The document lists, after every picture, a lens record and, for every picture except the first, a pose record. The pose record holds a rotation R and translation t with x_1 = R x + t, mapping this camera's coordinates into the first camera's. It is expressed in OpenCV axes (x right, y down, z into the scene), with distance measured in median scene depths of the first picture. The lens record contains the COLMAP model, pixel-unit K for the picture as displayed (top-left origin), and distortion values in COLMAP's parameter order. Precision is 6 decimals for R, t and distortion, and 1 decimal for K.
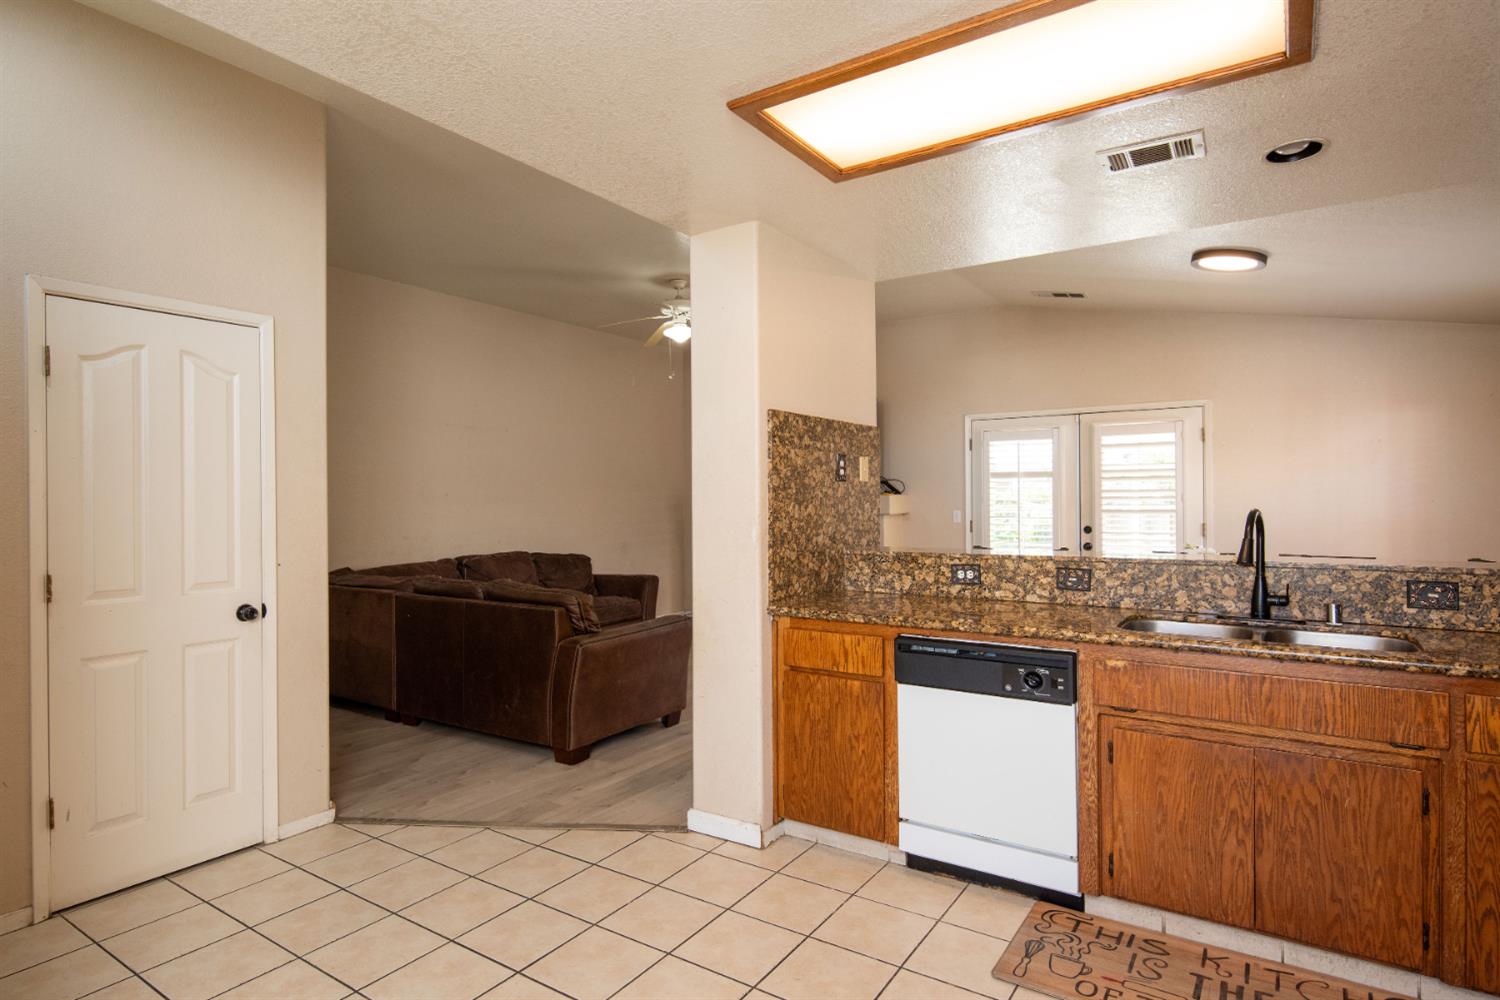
lens RADIAL K [[801.6, 0, 752.8], [0, 801.6, 496.1], [0, 0, 1]] dist [0.002130, -0.000974]
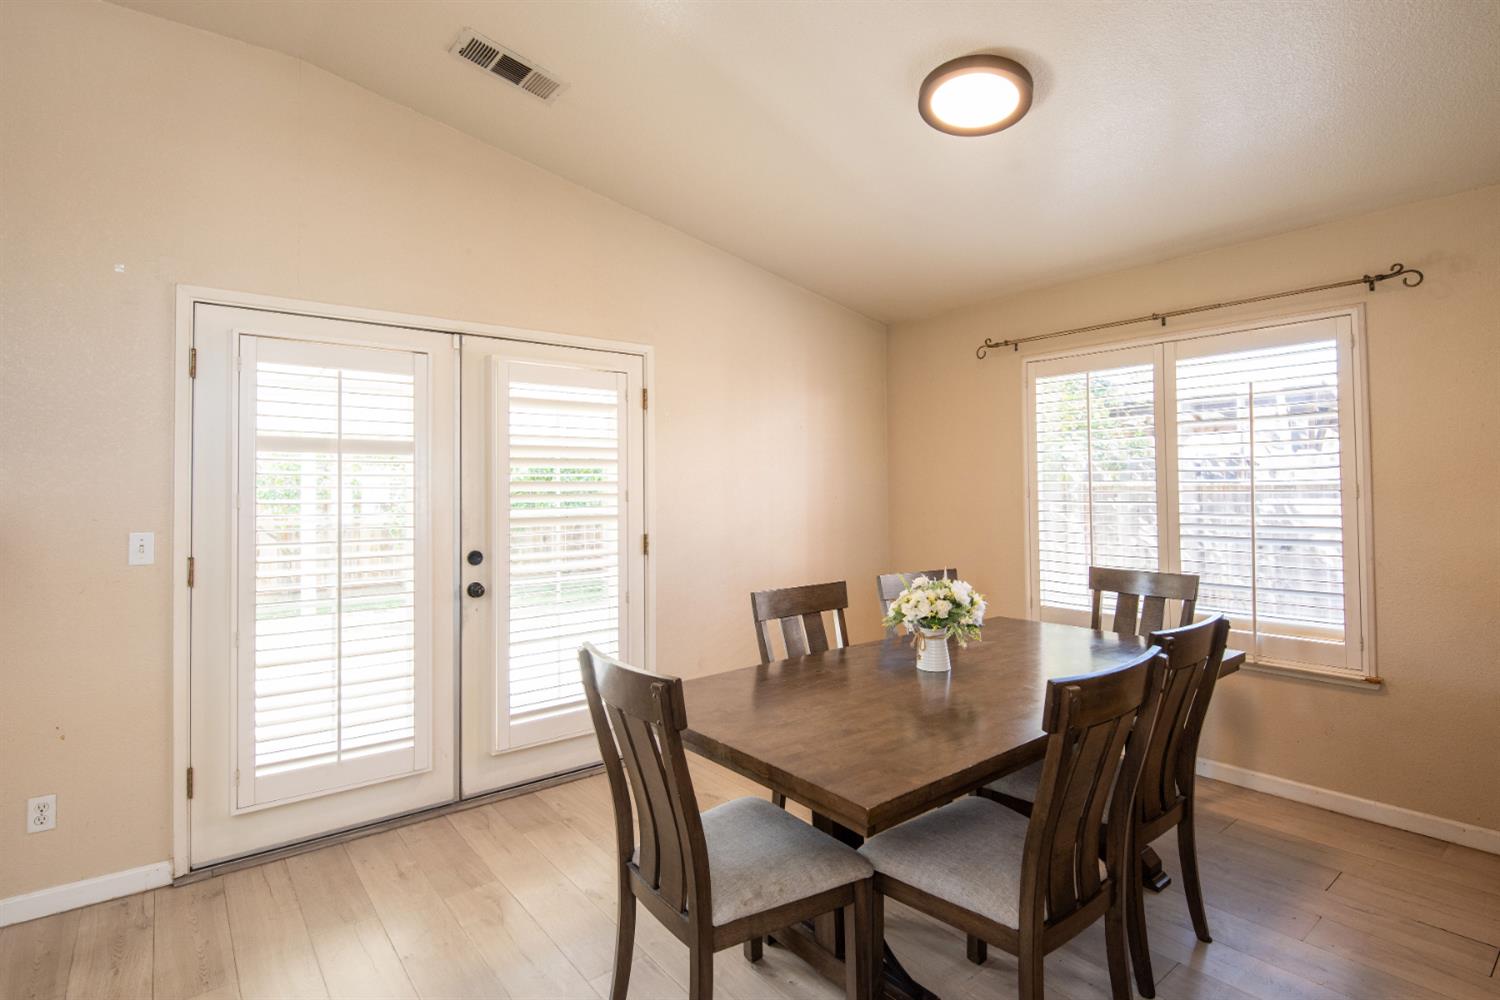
lens RADIAL K [[742.7, 0, 755.9], [0, 742.7, 478.7], [0, 0, 1]] dist [-0.002601, -0.000766]
pose [[0.305046, 0.019055, 0.952147, 0.031720], [0.005066, 0.999753, -0.021631, 0.004635], [-0.952324, 0.011422, 0.304874, 1.555170]]
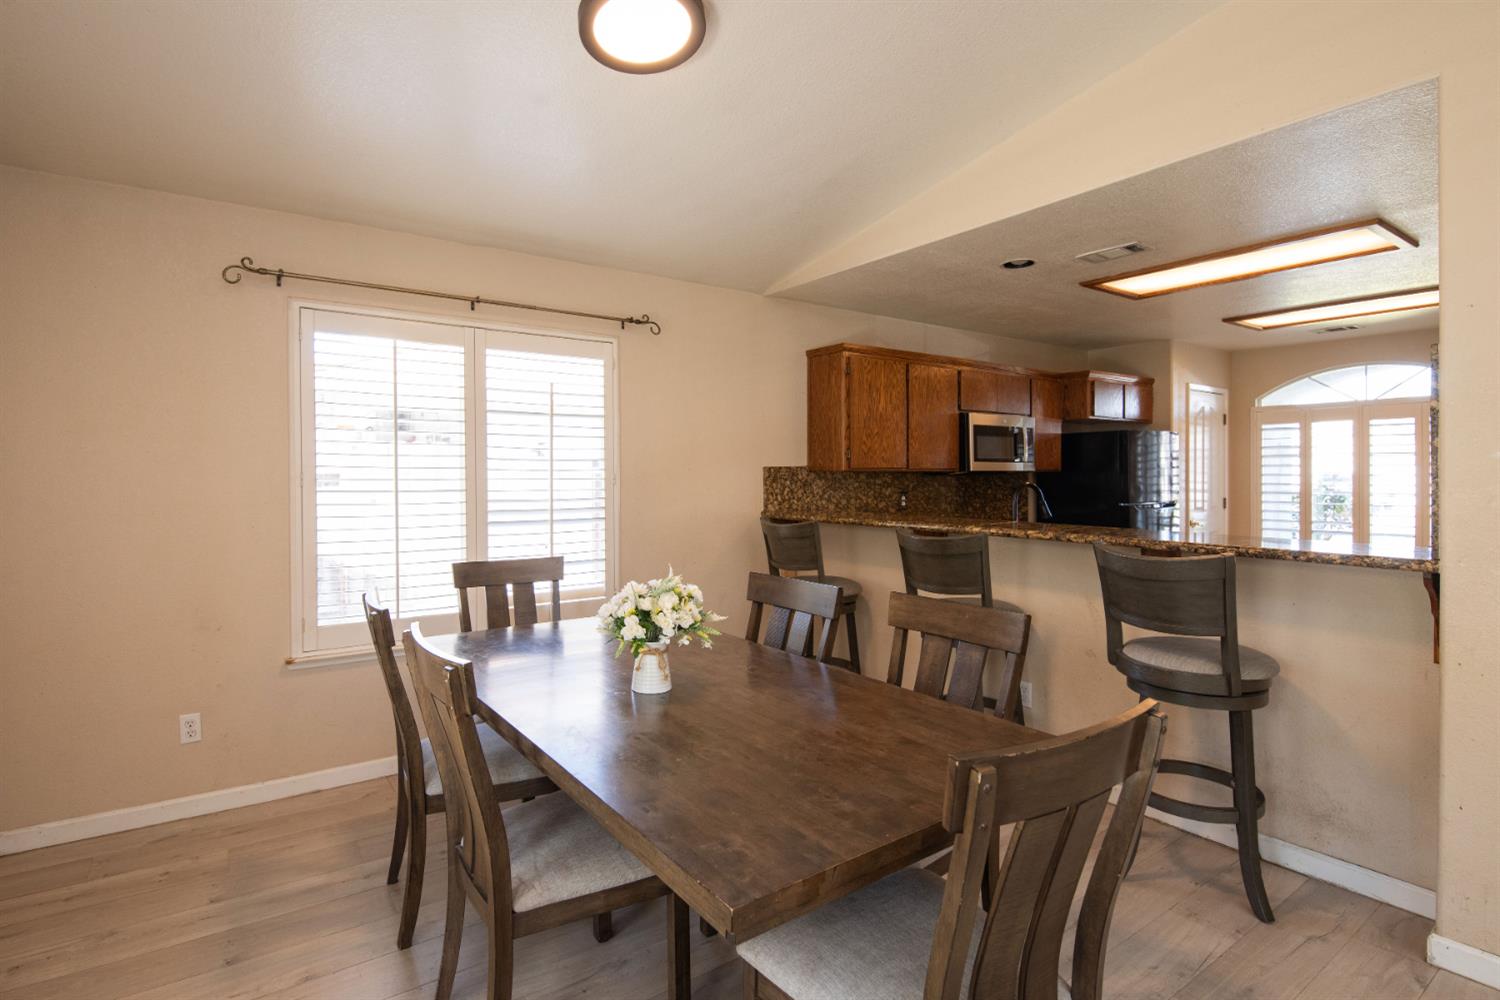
lens RADIAL K [[739.2, 0, 724.4], [0, 739.2, 477.2], [0, 0, 1]] dist [-0.002875, -0.001022]
pose [[-0.928212, 0.007492, 0.371977, 0.574086], [0.007428, 0.999971, -0.001606, 0.004811], [-0.371978, 0.001273, -0.928241, 2.242400]]
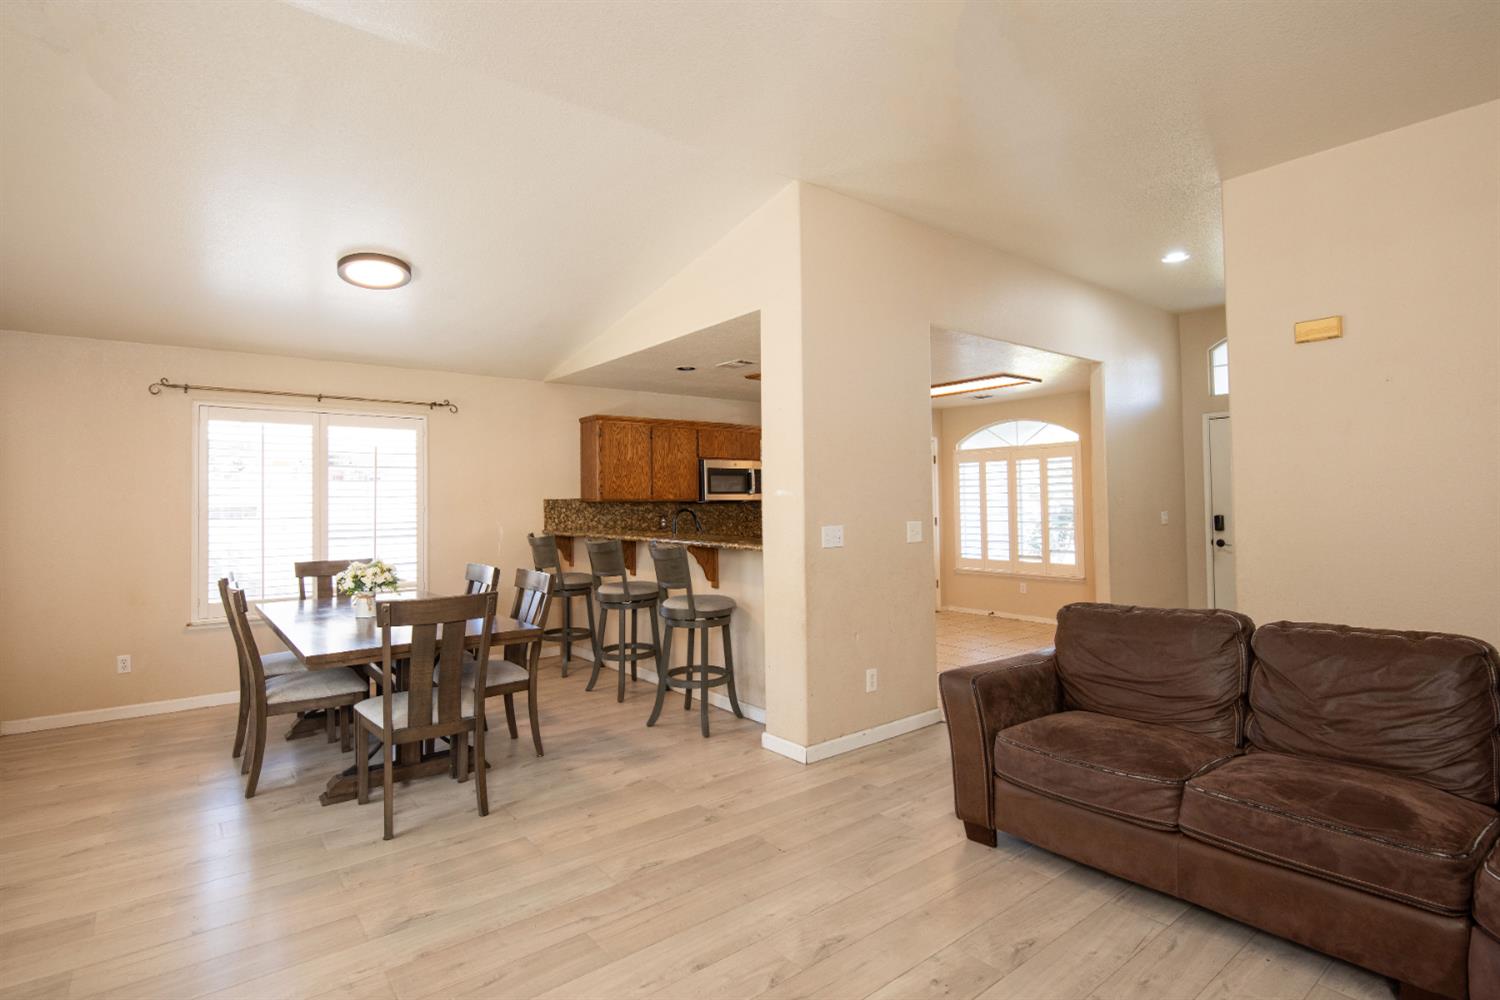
lens RADIAL K [[728.9, 0, 740.2], [0, 728.9, 479.1], [0, 0, 1]] dist [-0.004358, -0.000767]
pose [[-0.947900, 0.028941, 0.317250, -0.188701], [0.018514, 0.999186, -0.035833, 0.009984], [-0.318029, -0.028092, -0.947665, 2.682028]]
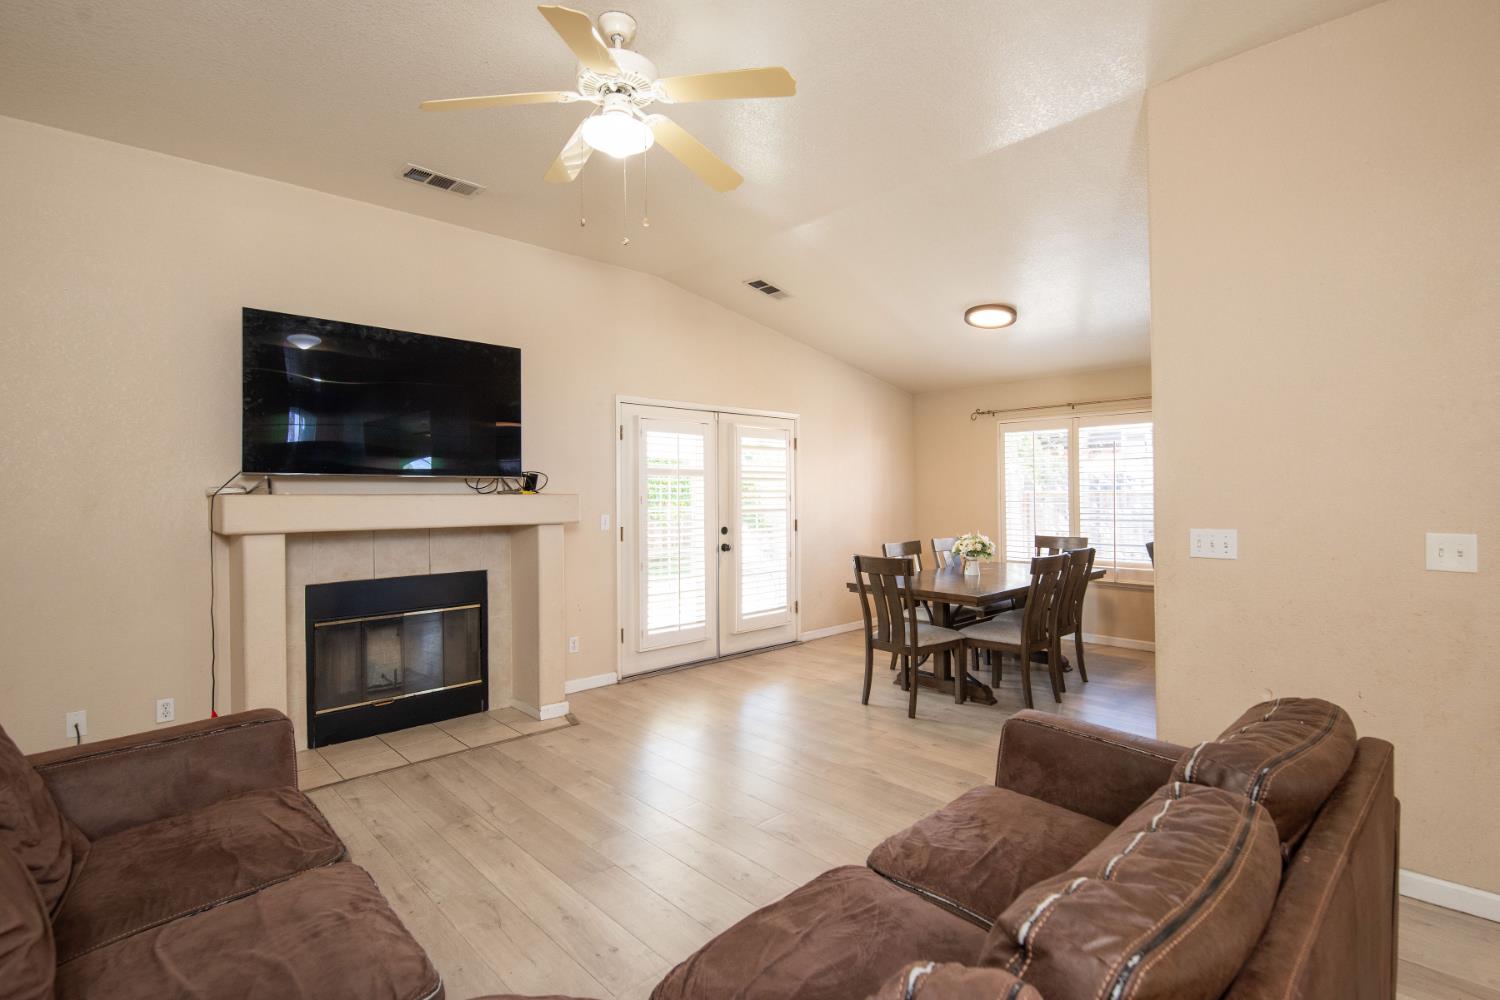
lens RADIAL K [[715.9, 0, 774.5], [0, 715.9, 492.8], [0, 0, 1]] dist [0.000078, -0.000163]
pose [[0.207594, 0.008192, 0.978181, -0.983120], [0.003487, 0.999952, -0.009114, 0.009101], [-0.978209, 0.005303, 0.207555, 1.734720]]
